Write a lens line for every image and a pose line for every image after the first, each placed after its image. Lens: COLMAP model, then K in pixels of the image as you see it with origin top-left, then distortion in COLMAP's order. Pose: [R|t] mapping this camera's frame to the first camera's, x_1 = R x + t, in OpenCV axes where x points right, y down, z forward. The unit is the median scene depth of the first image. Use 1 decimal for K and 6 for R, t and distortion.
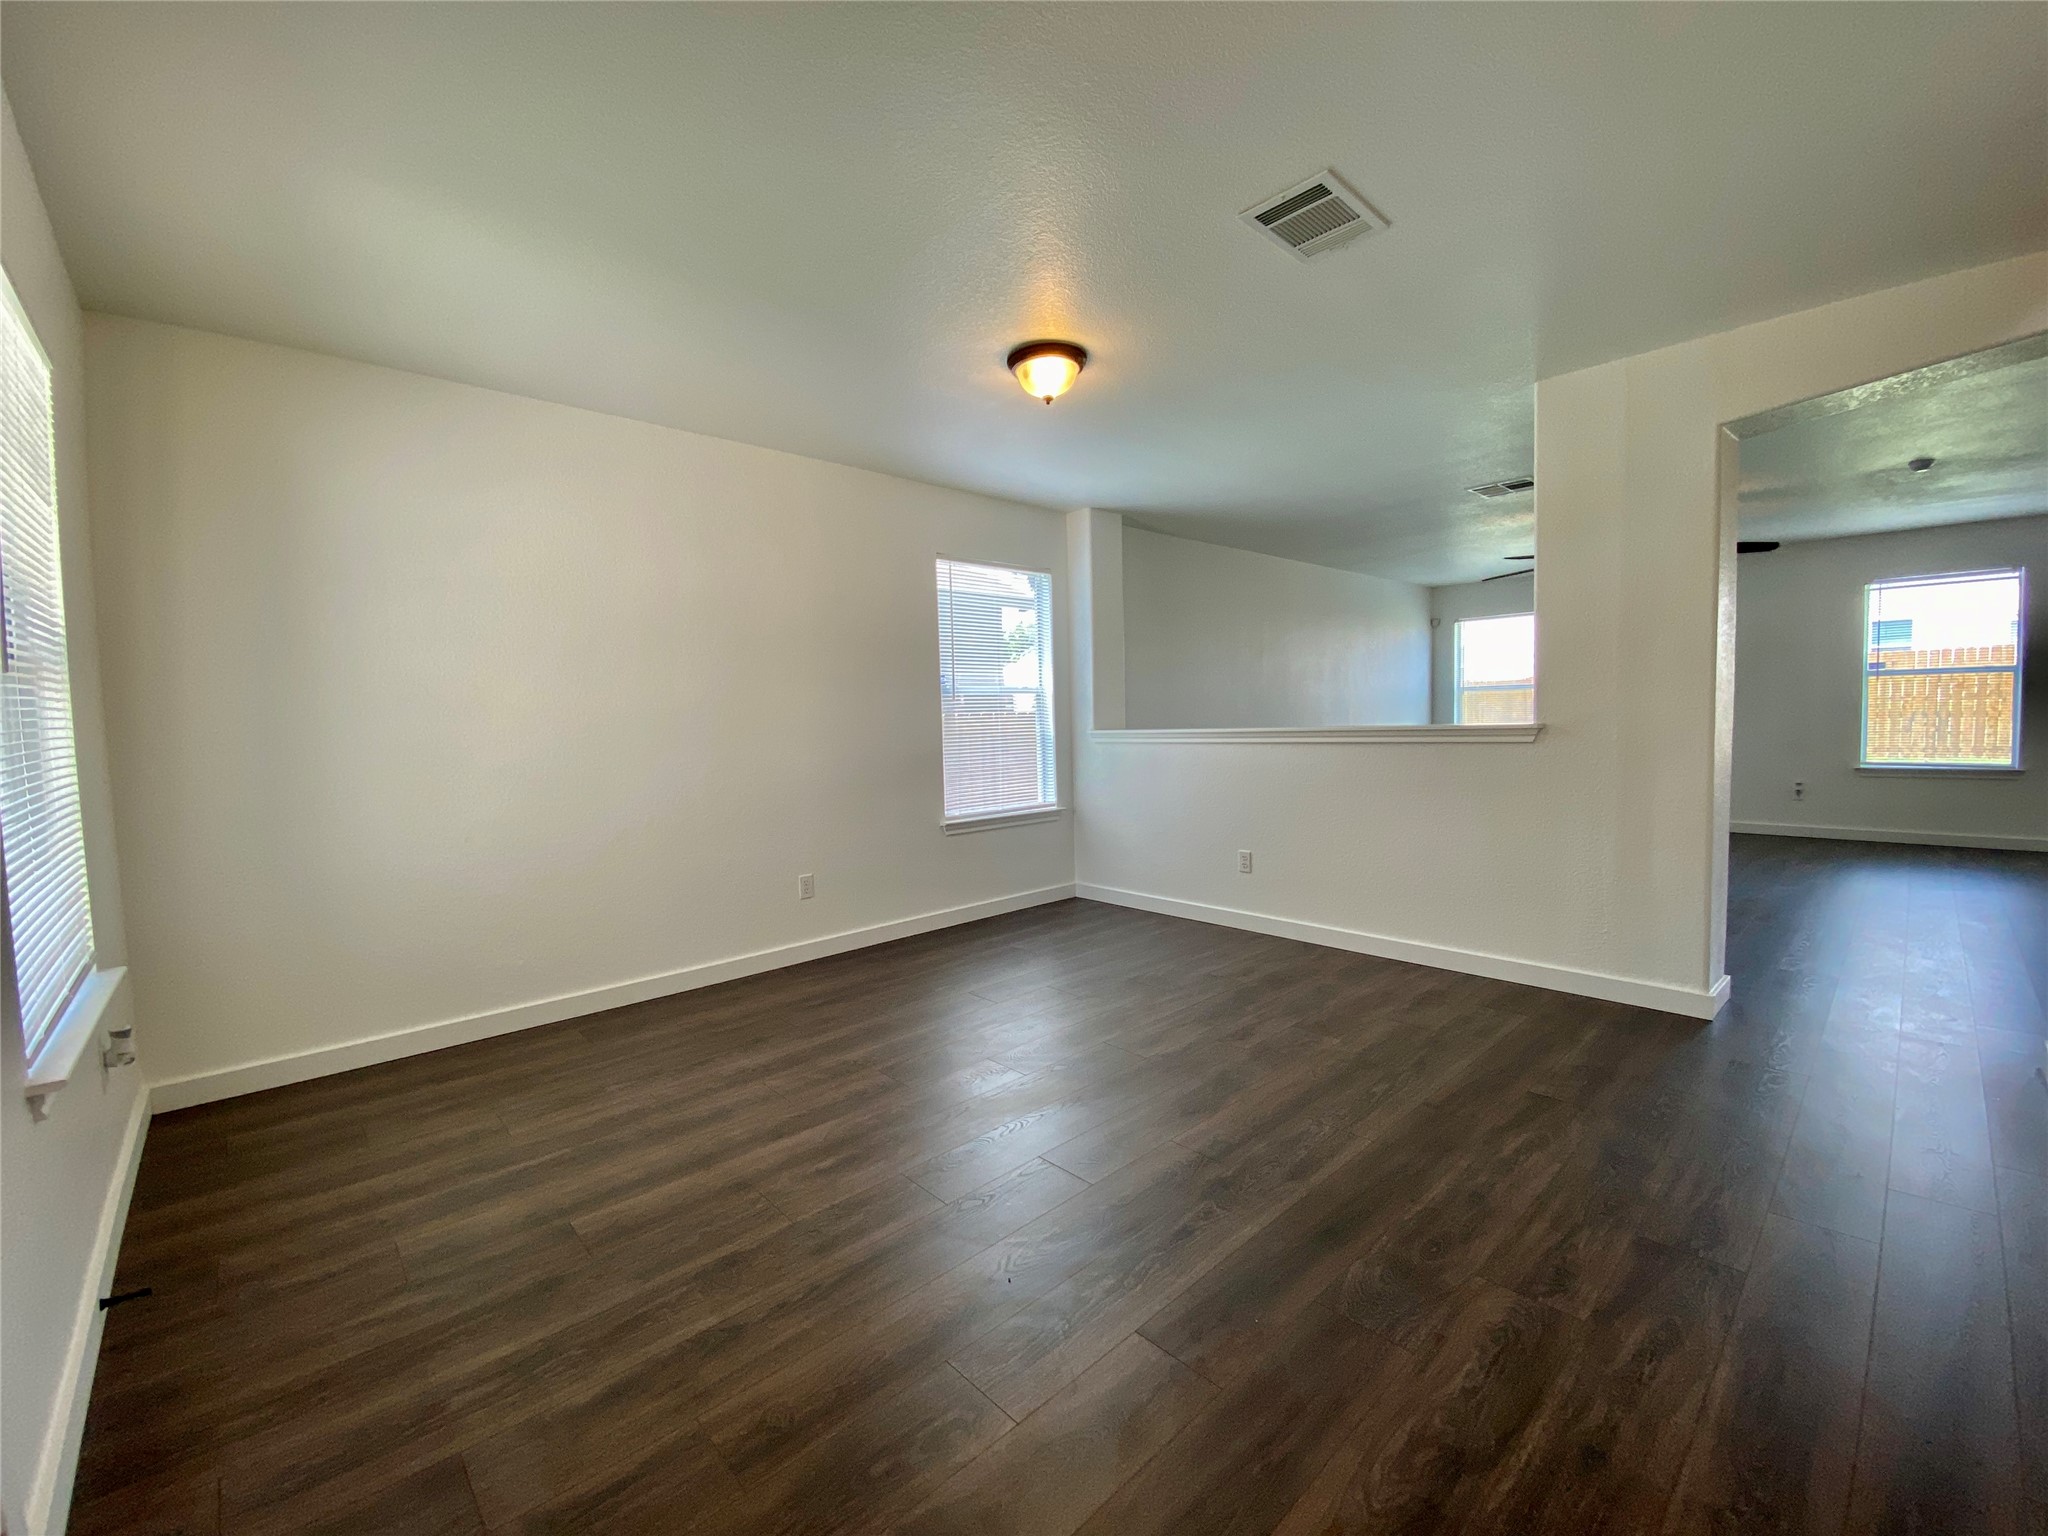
lens RADIAL K [[832.0, 0, 1028.5], [0, 832.0, 762.2], [0, 0, 1]] dist [0.015469, -0.000037]
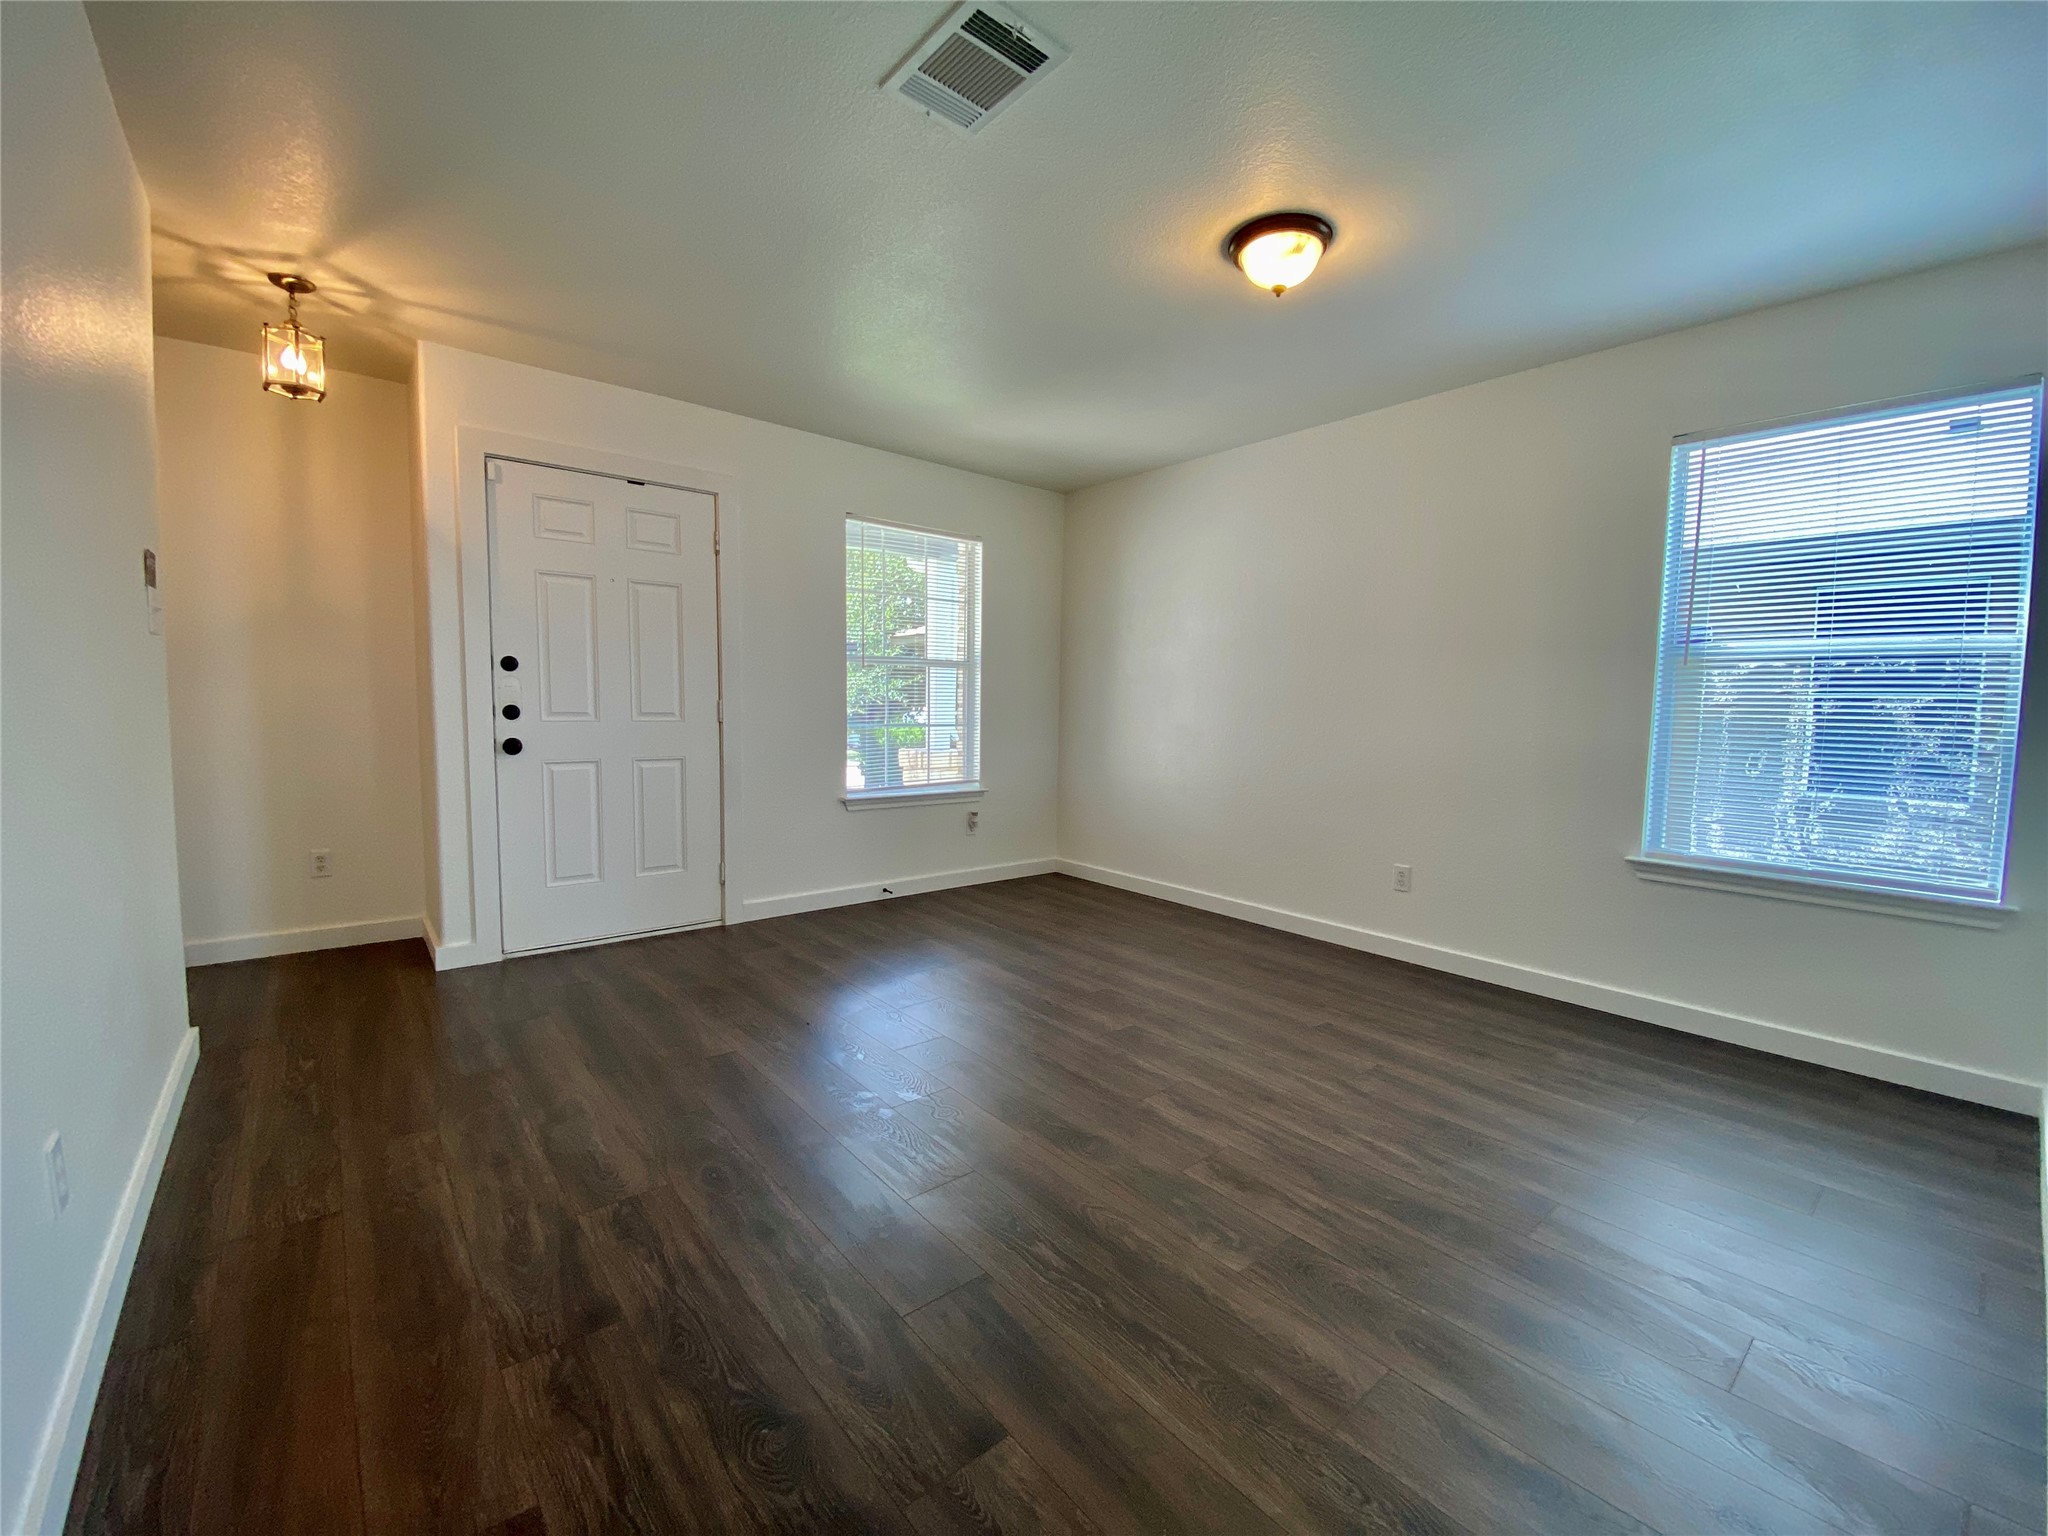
lens RADIAL K [[832.0, 0, 1028.5], [0, 832.0, 762.2], [0, 0, 1]] dist [0.015469, -0.000037]
pose [[-0.037678, 0.099987, -0.994275, 0.974262], [-0.074135, 0.991960, 0.102563, -0.061513], [0.996536, 0.077575, -0.029962, 0.911676]]
